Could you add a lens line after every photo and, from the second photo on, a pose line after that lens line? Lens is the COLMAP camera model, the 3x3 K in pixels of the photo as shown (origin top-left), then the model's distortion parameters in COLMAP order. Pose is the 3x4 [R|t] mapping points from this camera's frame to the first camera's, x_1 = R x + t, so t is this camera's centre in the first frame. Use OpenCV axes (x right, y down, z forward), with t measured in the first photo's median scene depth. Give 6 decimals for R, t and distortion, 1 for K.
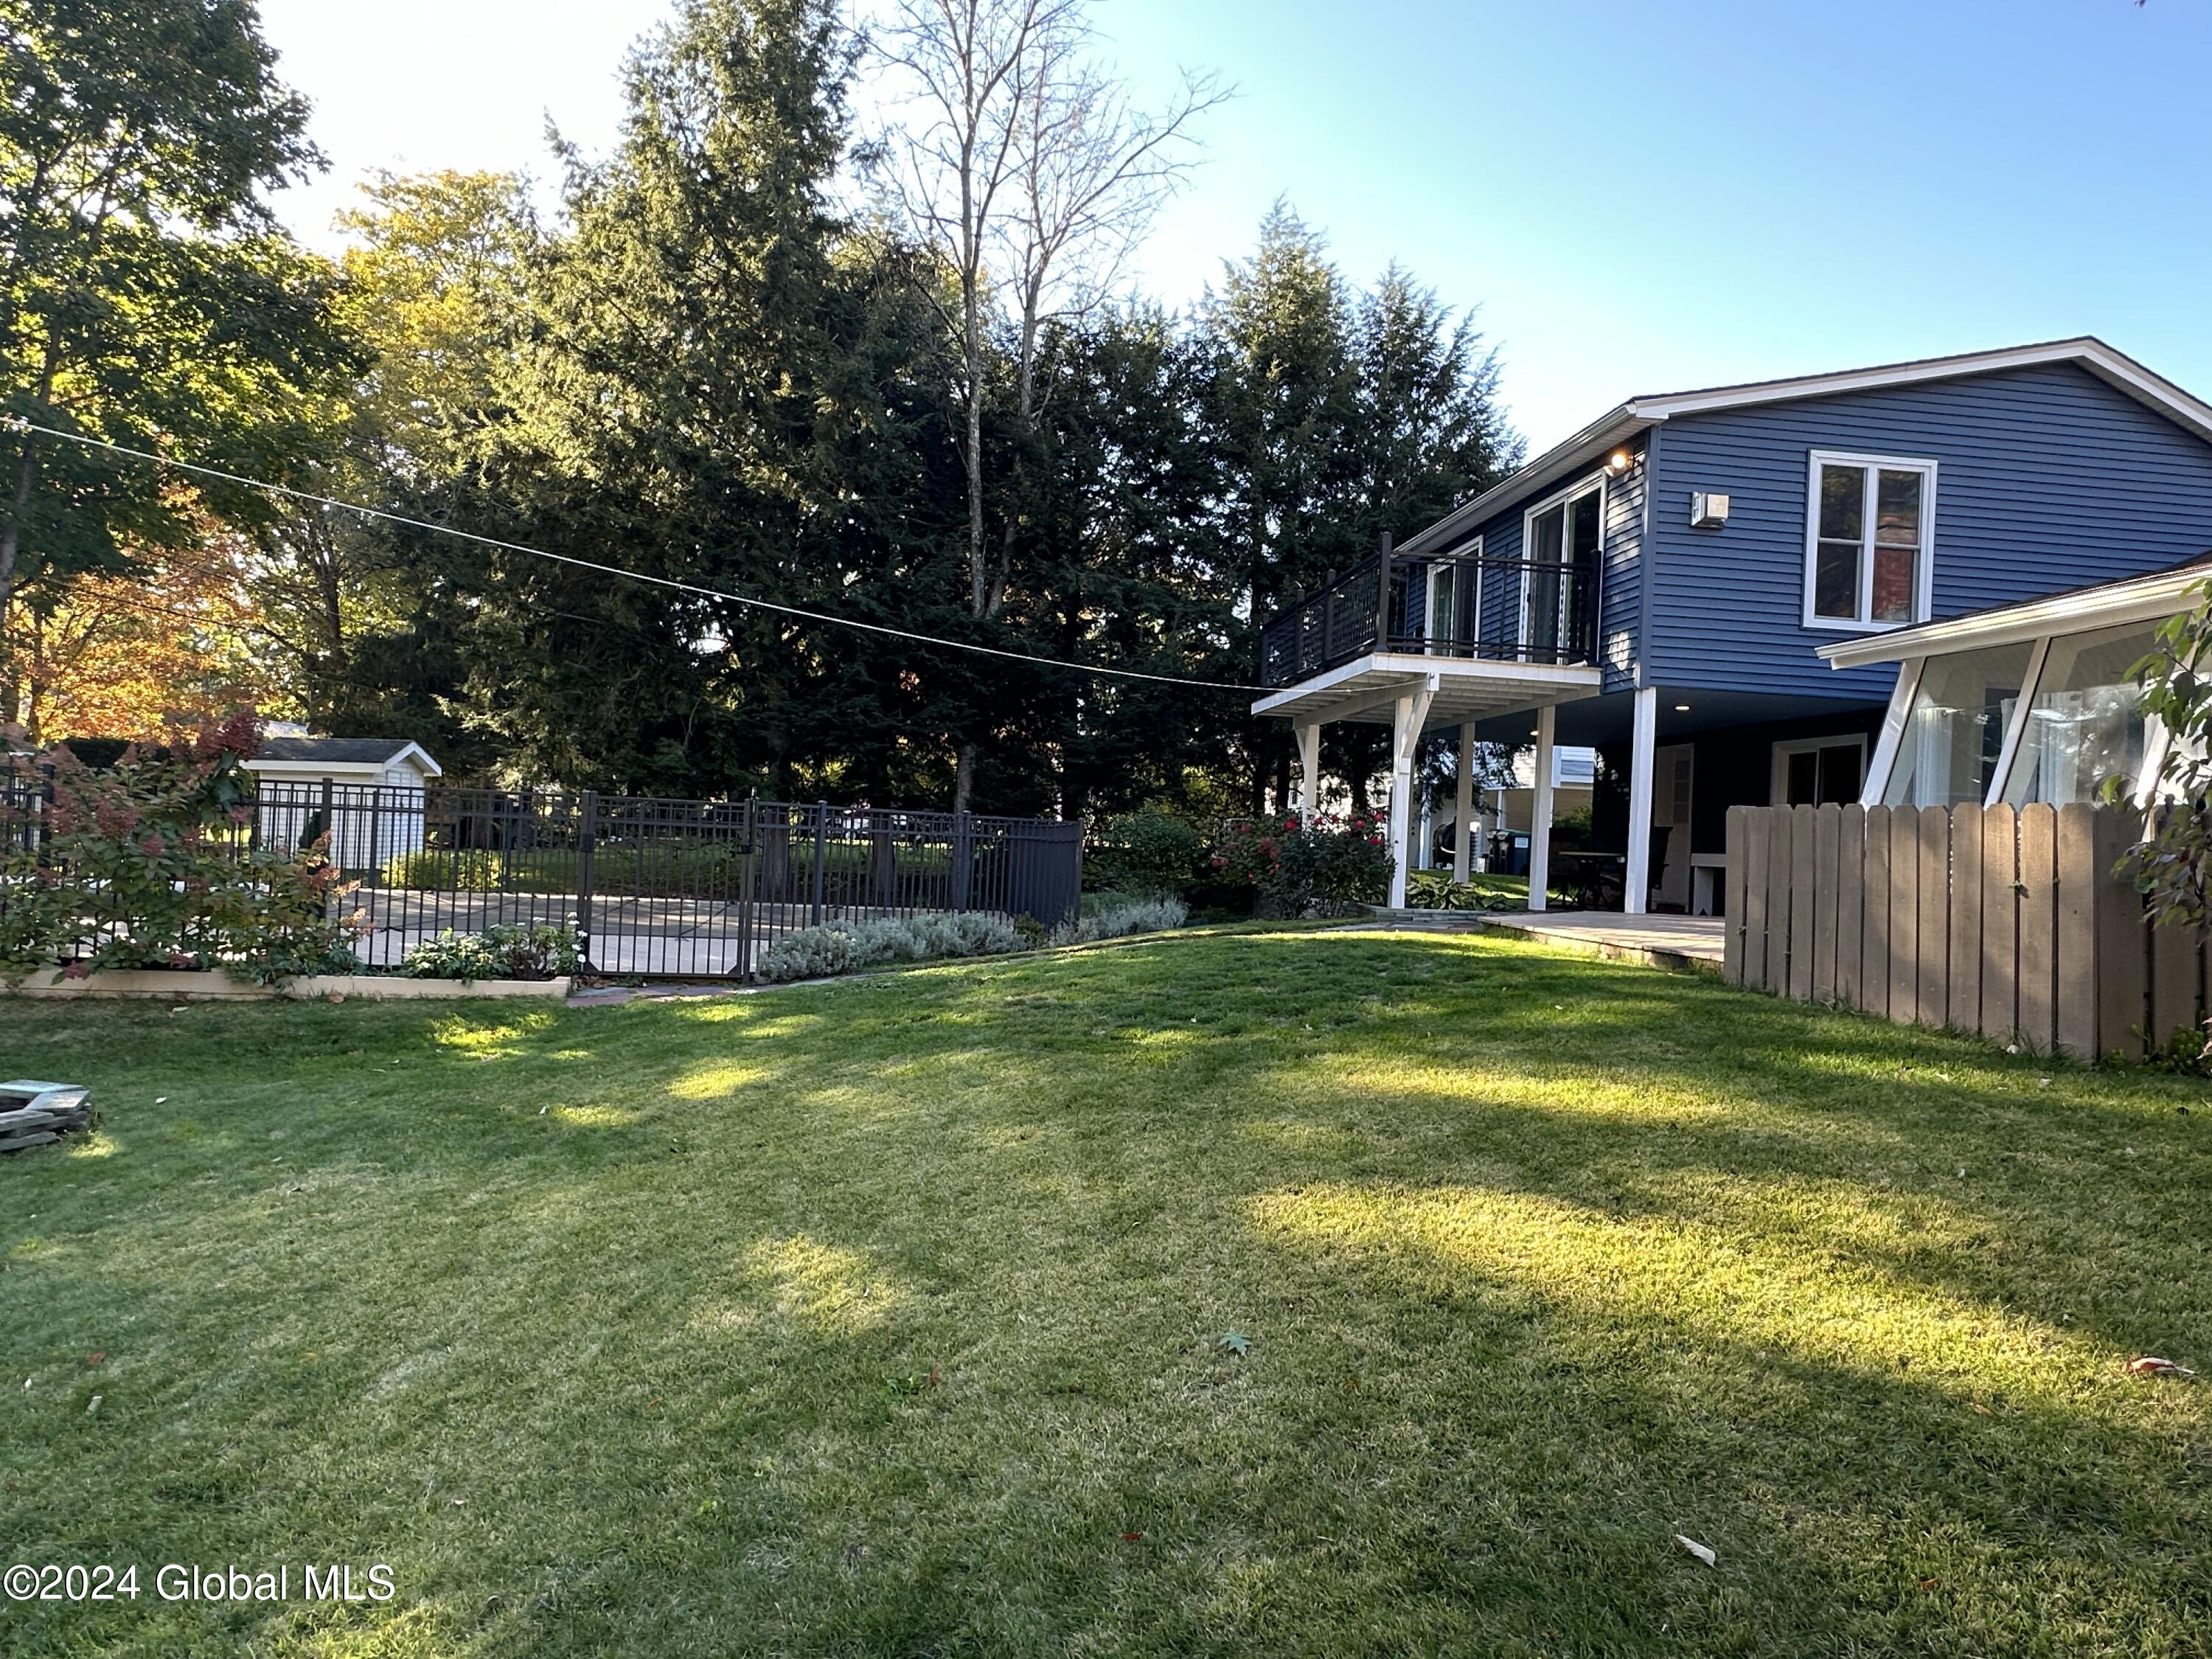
lens RADIAL K [[1311.6, 0, 1108.9], [0, 1311.6, 829.3], [0, 0, 1]] dist [0.000289, -0.000395]
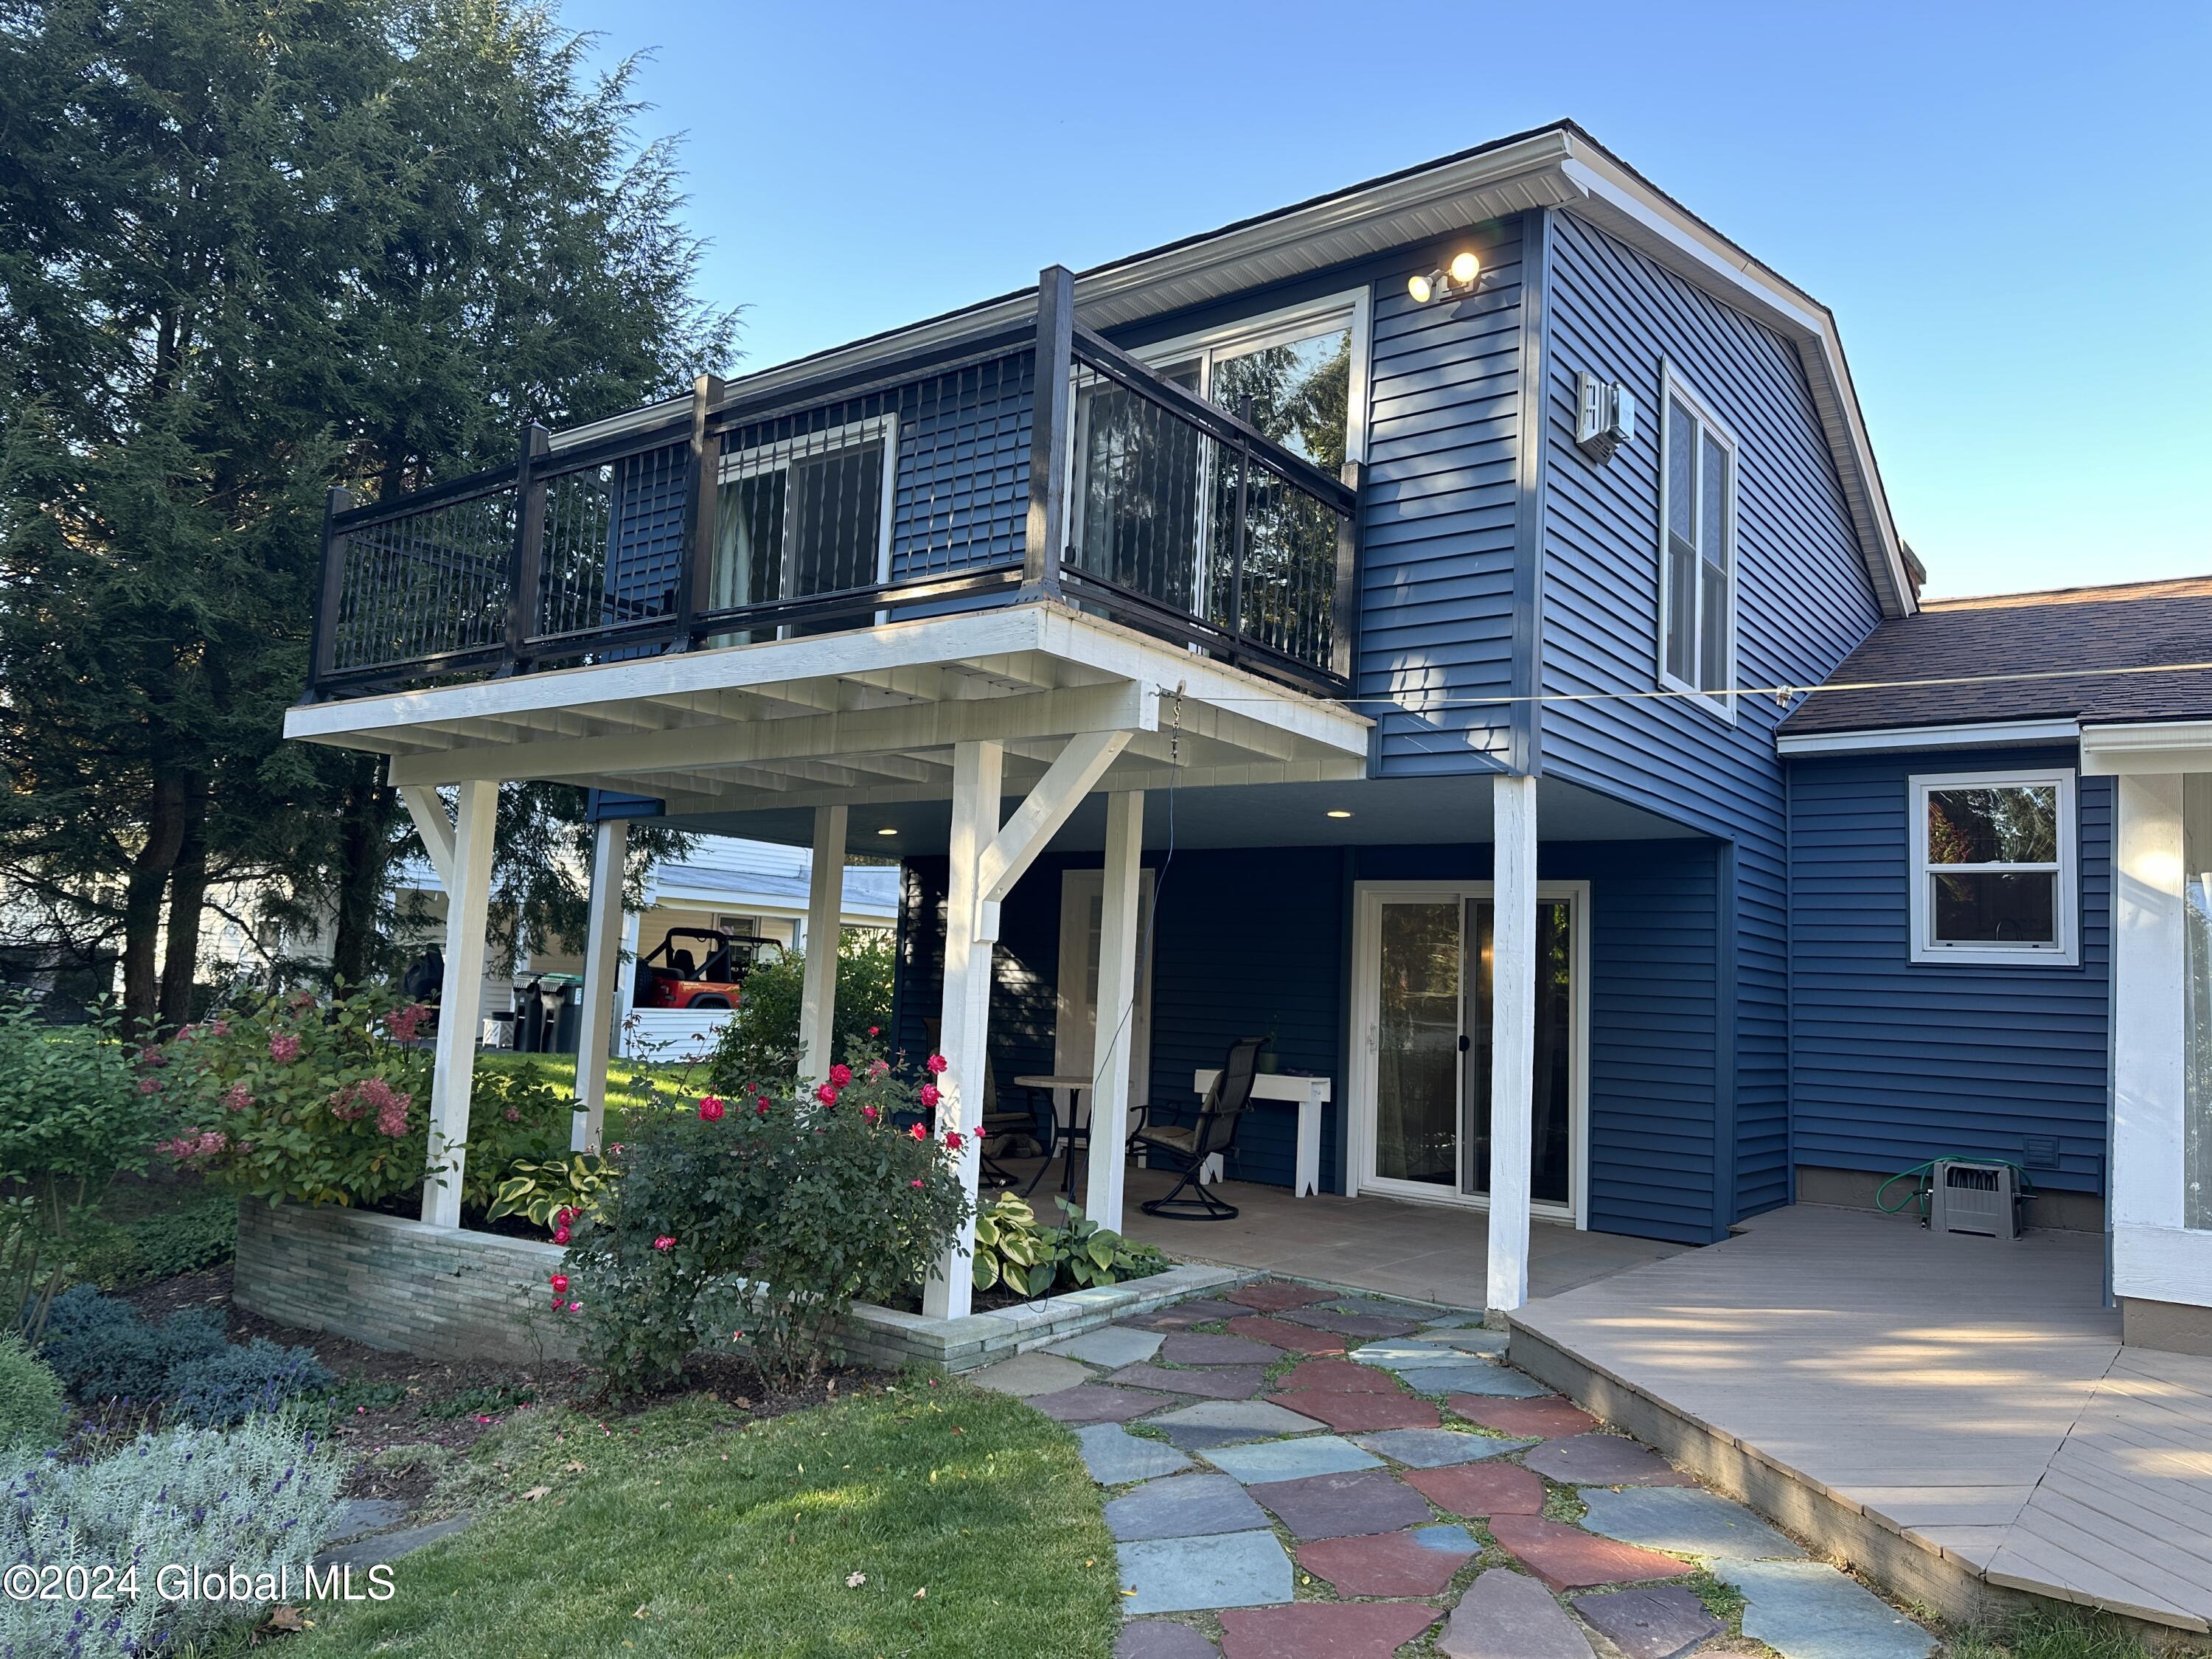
lens RADIAL K [[1516.8, 0, 1106.0], [0, 1516.8, 829.5], [0, 0, 1]] dist [0.129708, -0.172809]
pose [[0.690113, 0.061956, 0.721045, -0.069169], [-0.019073, 0.997540, -0.067459, -0.048804], [-0.723450, 0.032802, 0.689597, 0.724844]]
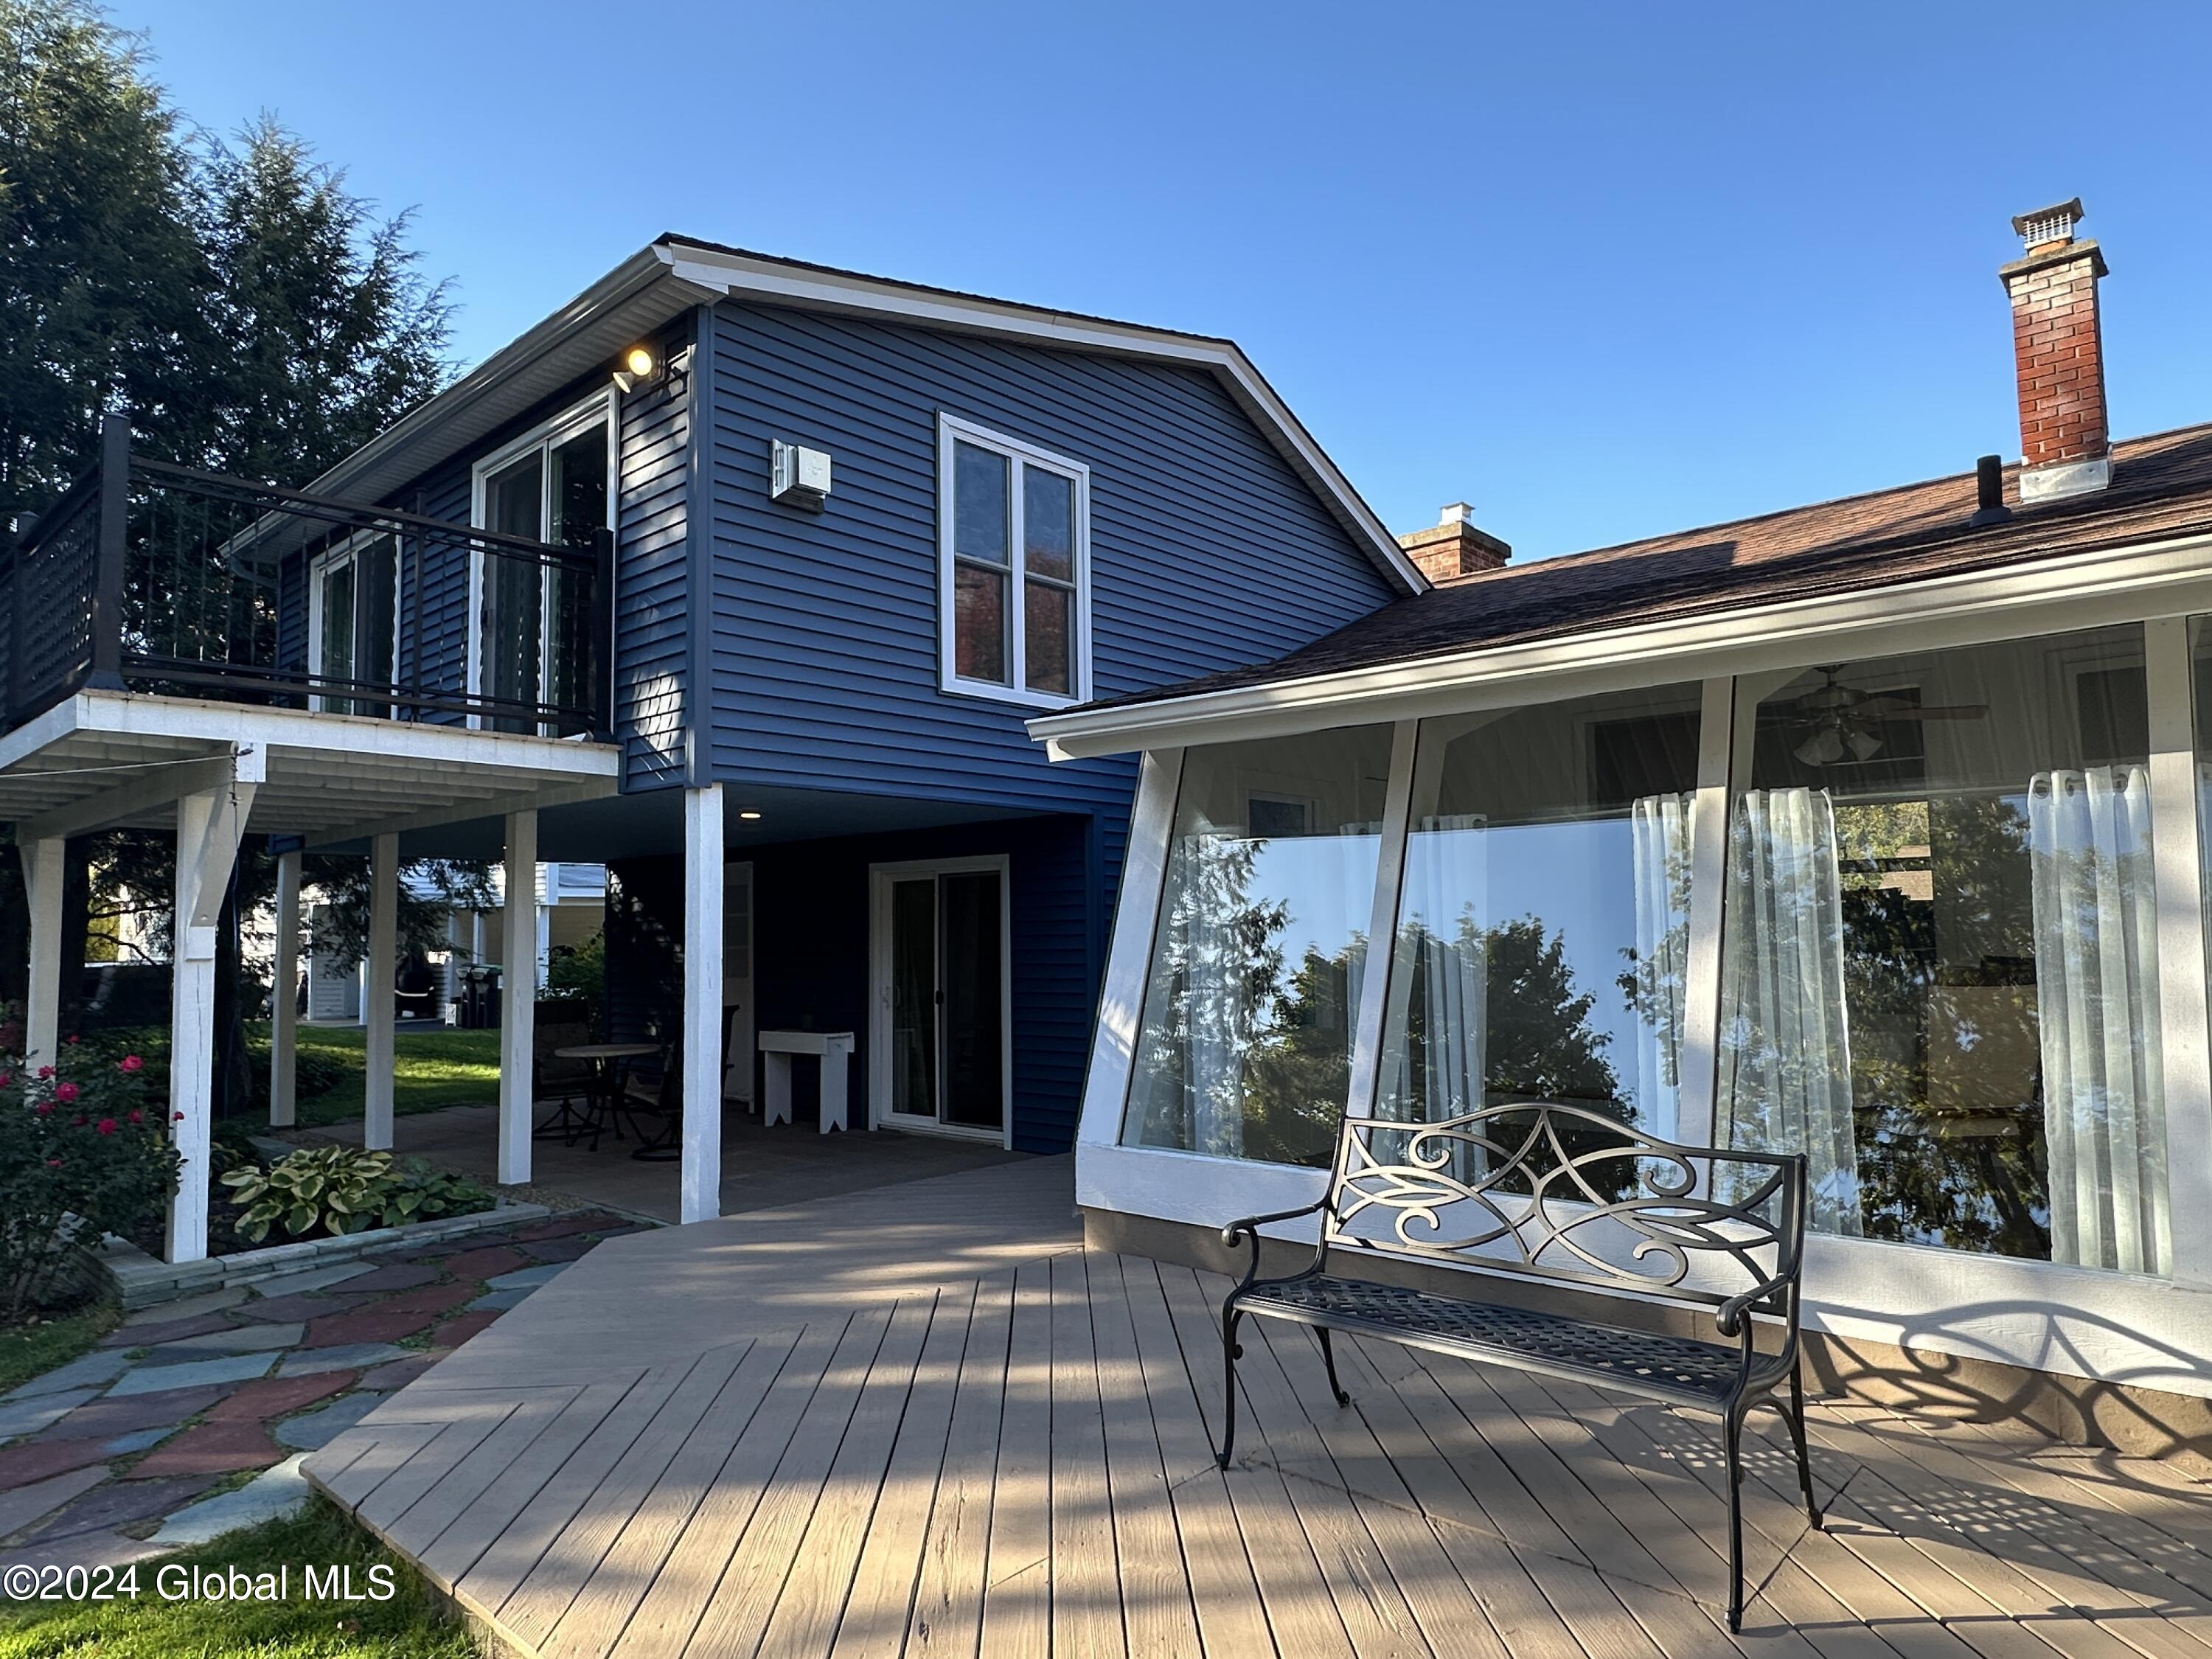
lens RADIAL K [[1321.3, 0, 1097.3], [0, 1321.3, 842.1], [0, 0, 1]] dist [-0.006045, 0.001844]
pose [[0.755053, -0.012147, 0.655551, 0.172665], [0.046279, 0.998322, -0.034806, -0.057003], [-0.654028, 0.056618, 0.754348, 0.478839]]
